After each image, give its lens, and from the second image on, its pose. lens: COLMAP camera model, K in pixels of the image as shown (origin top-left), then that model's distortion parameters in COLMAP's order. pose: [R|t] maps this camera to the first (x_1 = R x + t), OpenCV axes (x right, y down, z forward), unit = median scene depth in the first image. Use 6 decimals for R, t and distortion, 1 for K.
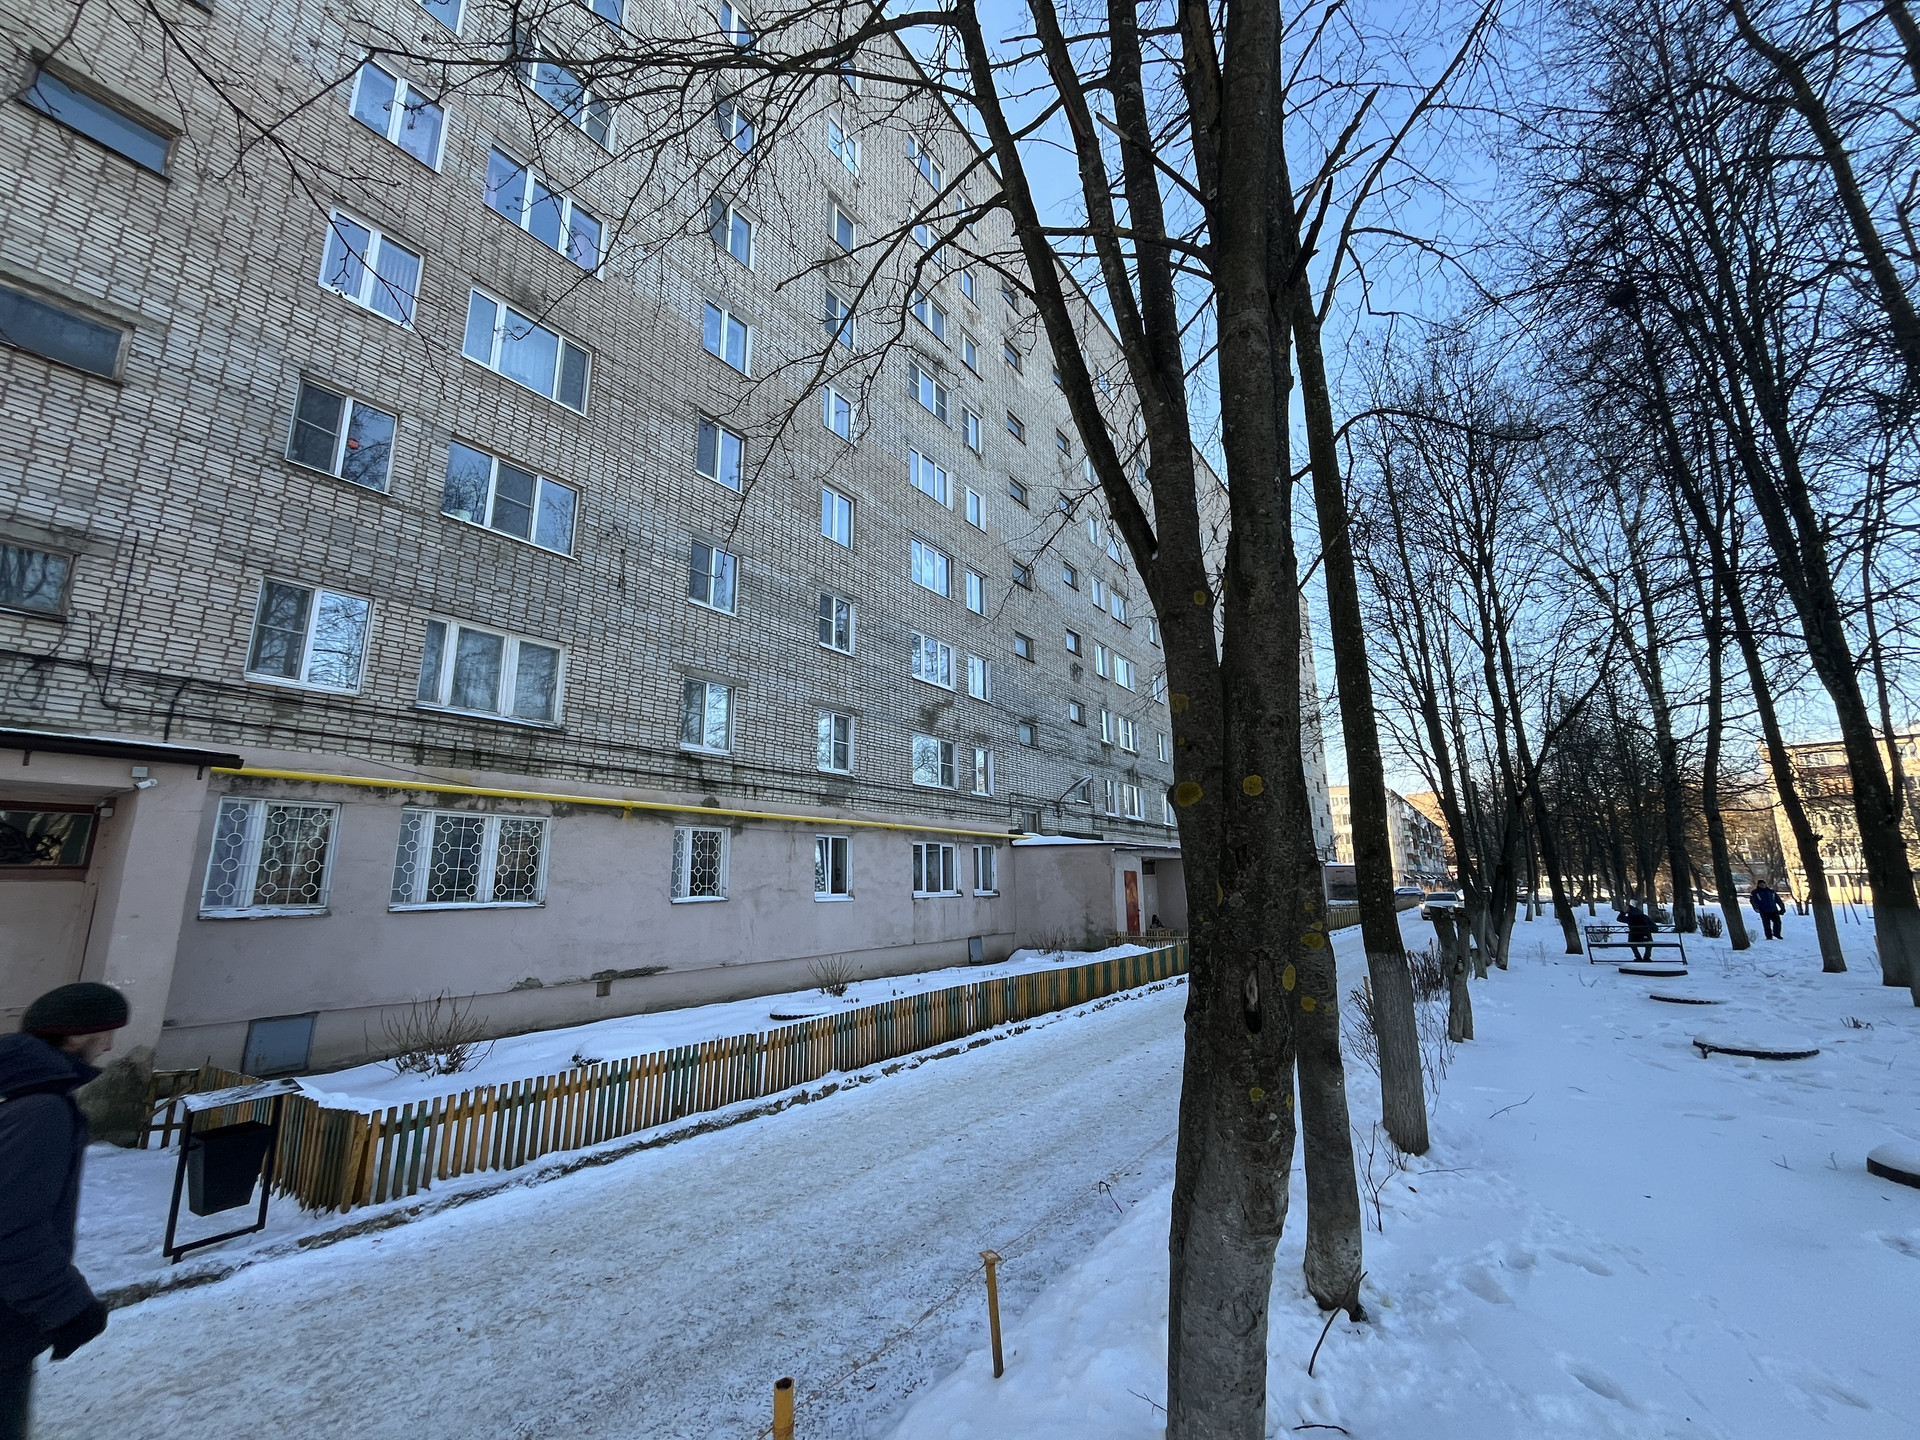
lens RADIAL K [[752.8, 0, 960.0], [0, 752.8, 720.0], [0, 0, 1]] dist [0.001571, 0.000028]
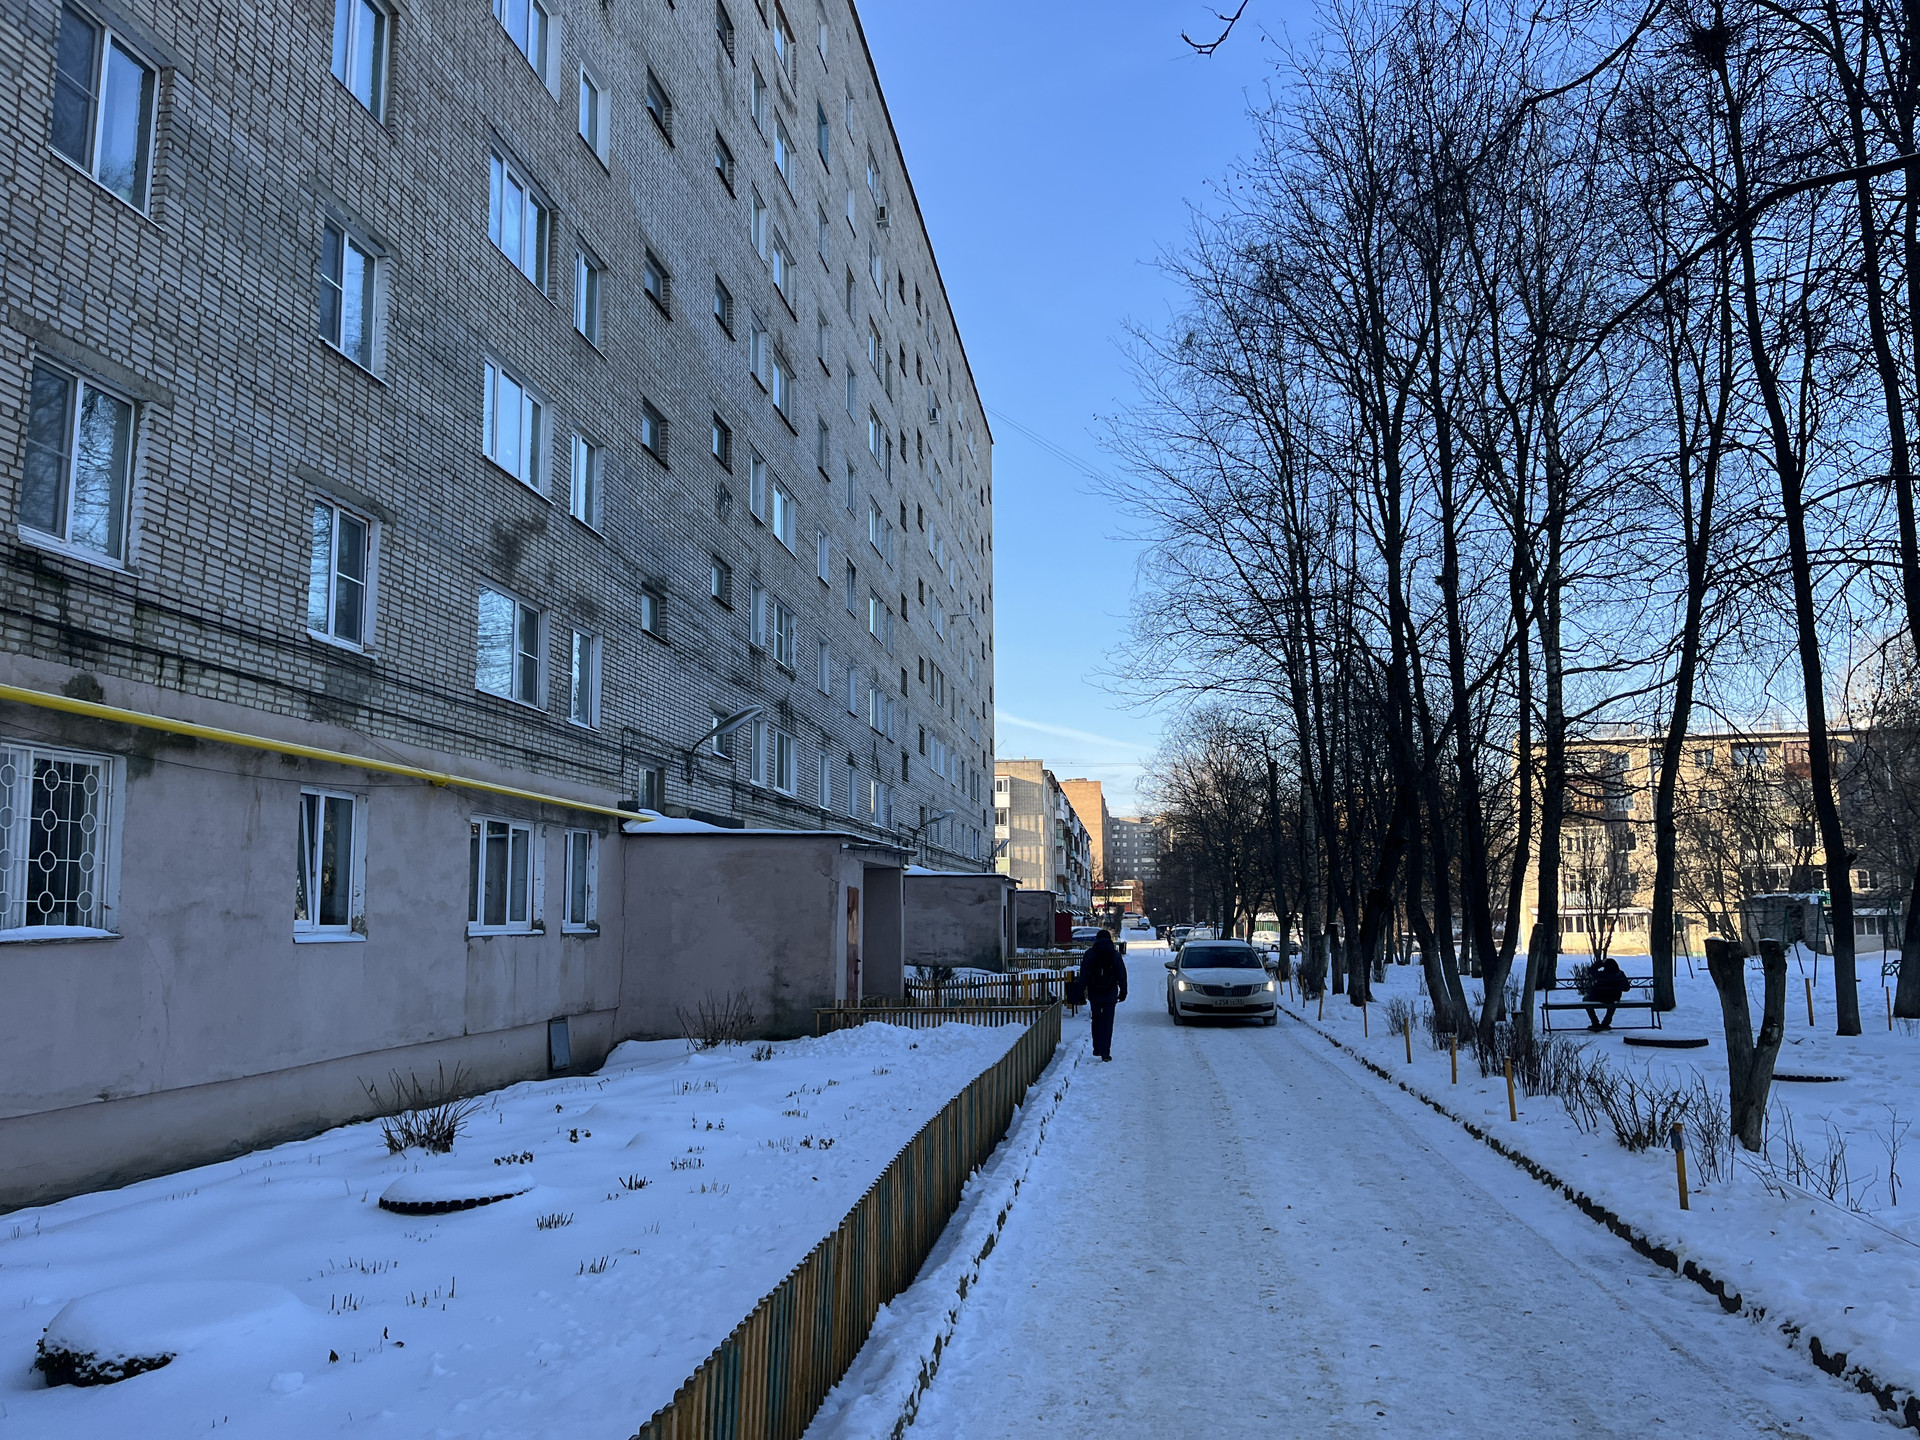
lens RADIAL K [[1408.5, 0, 960.0], [0, 1408.5, 720.0], [0, 0, 1]] dist [0.079461, -0.102014]
pose [[0.881014, 0.076566, 0.466853, -0.211445], [-0.110585, 0.992808, 0.045863, 0.032213], [-0.459984, -0.092033, 0.883145, 0.107295]]
